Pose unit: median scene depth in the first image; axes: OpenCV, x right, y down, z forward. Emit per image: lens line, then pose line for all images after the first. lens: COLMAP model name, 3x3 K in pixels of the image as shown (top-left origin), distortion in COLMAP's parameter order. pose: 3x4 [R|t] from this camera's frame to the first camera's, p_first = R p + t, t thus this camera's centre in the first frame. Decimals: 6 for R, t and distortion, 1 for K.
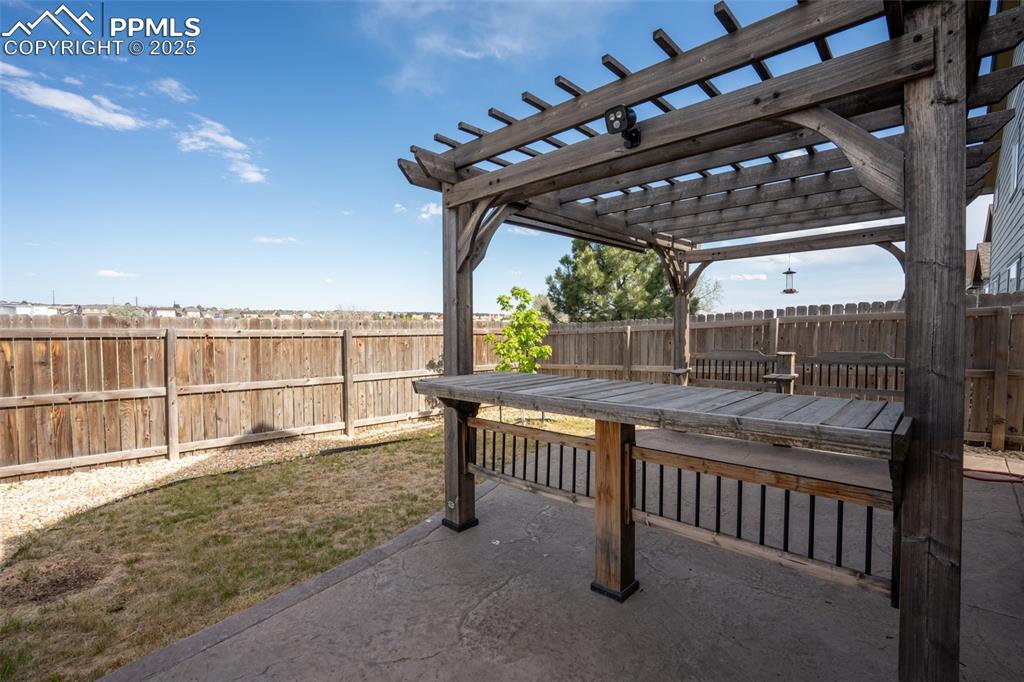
lens RADIAL K [[476.8, 0, 506.7], [0, 476.8, 342.5], [0, 0, 1]] dist [-0.060752, 0.027897]
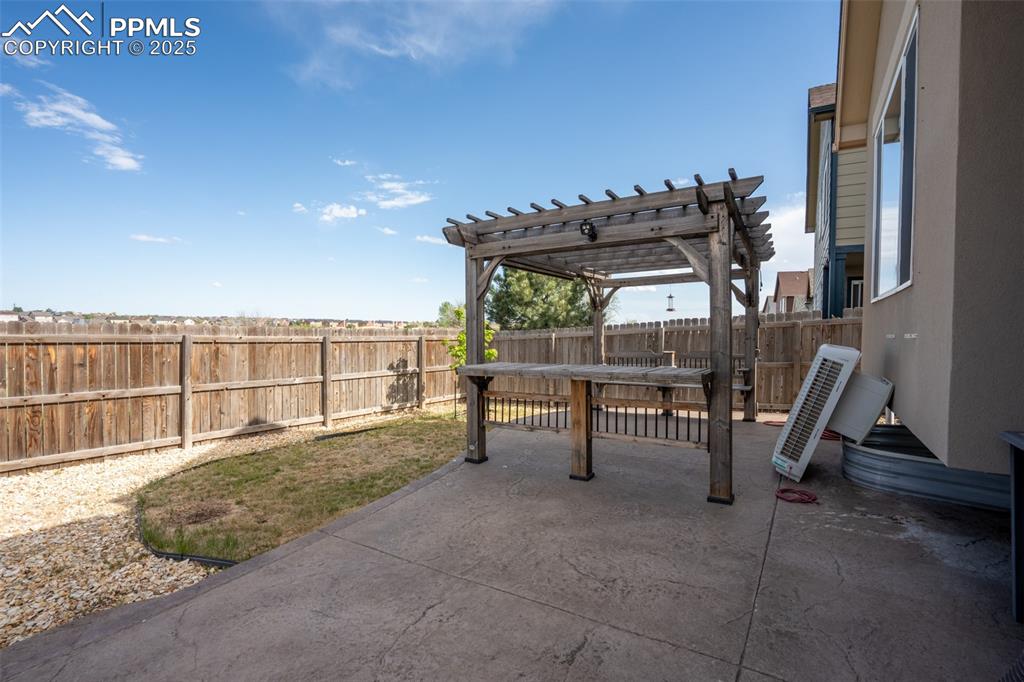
lens RADIAL K [[482.9, 0, 508.3], [0, 482.9, 343.5], [0, 0, 1]] dist [-0.054729, 0.019684]
pose [[0.978406, -0.002882, 0.206674, -0.162328], [0.005819, 0.999890, -0.013607, 0.011005], [-0.206612, 0.014516, 0.978315, -0.289858]]
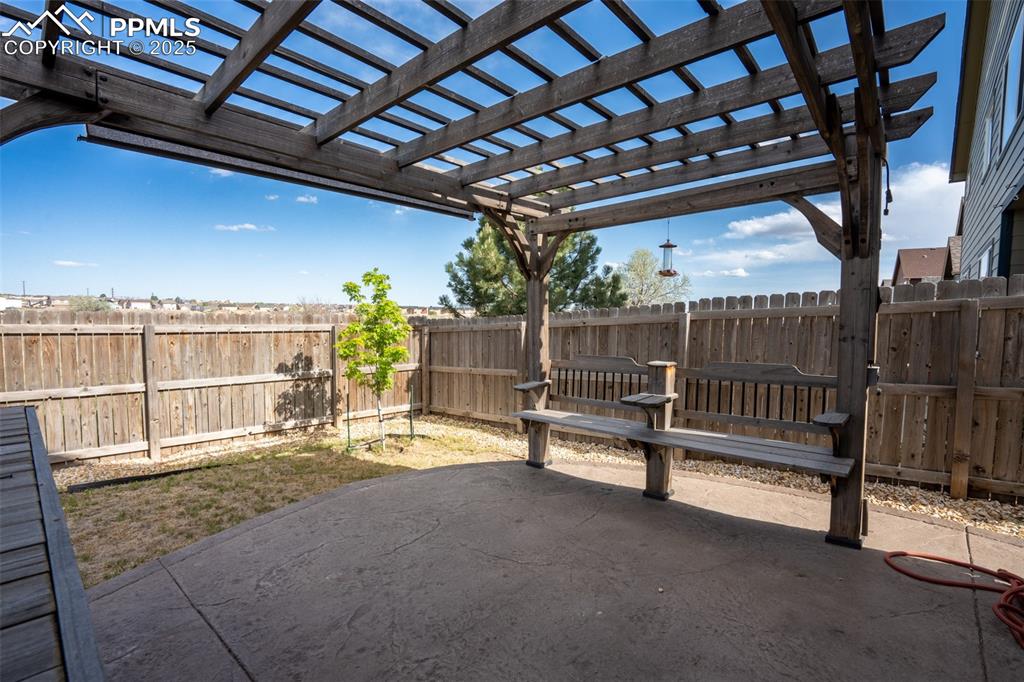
lens RADIAL K [[470.5, 0, 508.9], [0, 470.5, 342.8], [0, 0, 1]] dist [-0.059933, 0.027498]
pose [[0.999667, 0.005533, 0.025205, 0.281801], [-0.005853, 0.999903, 0.012640, -0.011684], [-0.025133, -0.012784, 0.999602, 0.254218]]
